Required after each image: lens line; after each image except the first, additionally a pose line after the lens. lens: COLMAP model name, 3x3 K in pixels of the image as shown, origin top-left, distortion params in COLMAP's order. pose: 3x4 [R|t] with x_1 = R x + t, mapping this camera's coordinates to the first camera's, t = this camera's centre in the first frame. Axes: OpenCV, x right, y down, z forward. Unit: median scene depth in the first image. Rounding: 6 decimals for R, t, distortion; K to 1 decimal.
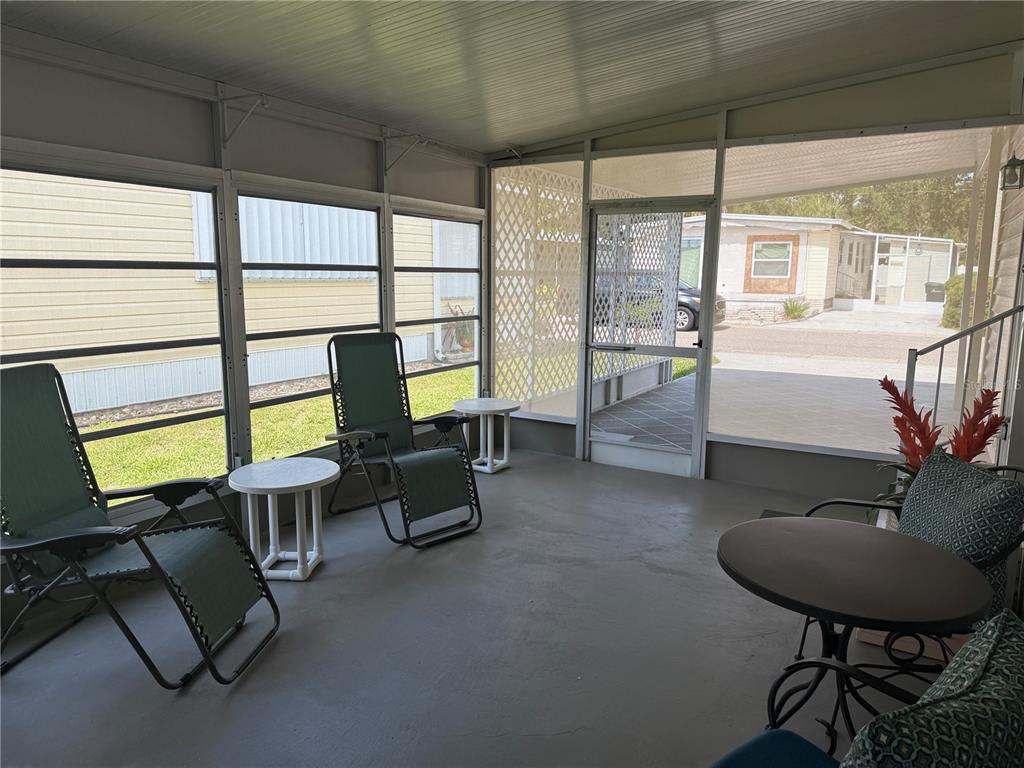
lens RADIAL K [[726.3, 0, 497.1], [0, 726.3, 383.1], [0, 0, 1]] dist [0.020045, -0.003801]
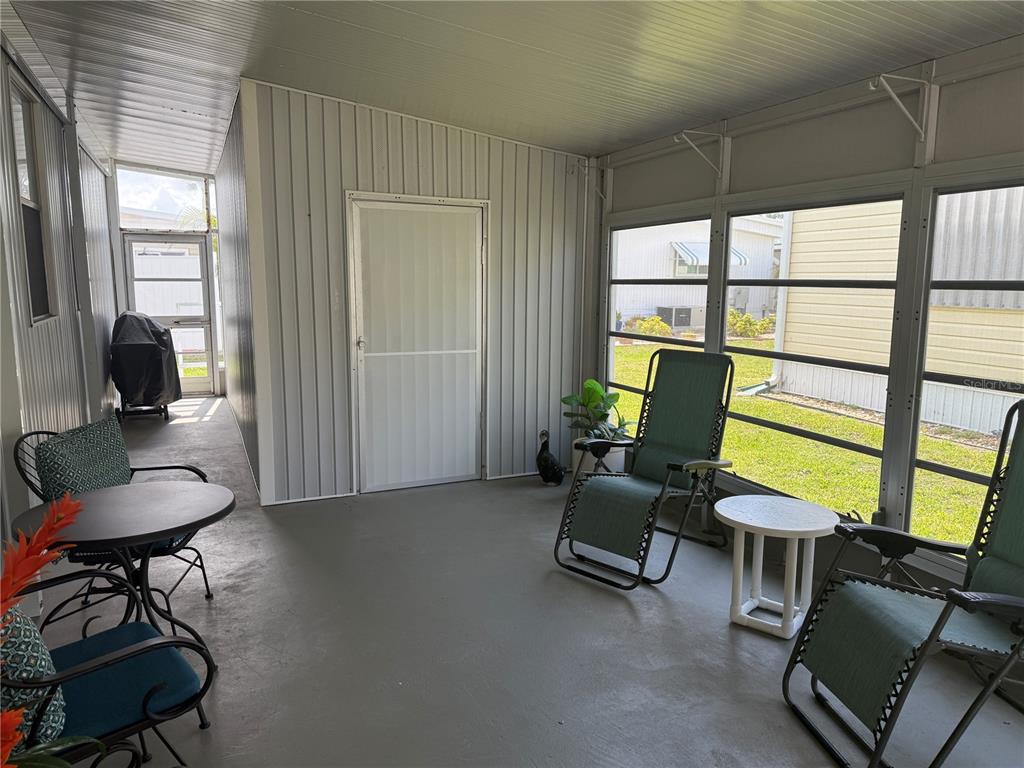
lens RADIAL K [[726.3, 0, 497.1], [0, 726.3, 383.1], [0, 0, 1]] dist [0.020045, -0.003801]
pose [[-0.618284, 0.078183, -0.782056, 0.602014], [-0.154478, 0.963542, 0.218455, -0.166263], [0.770624, 0.255878, -0.583666, 1.183219]]
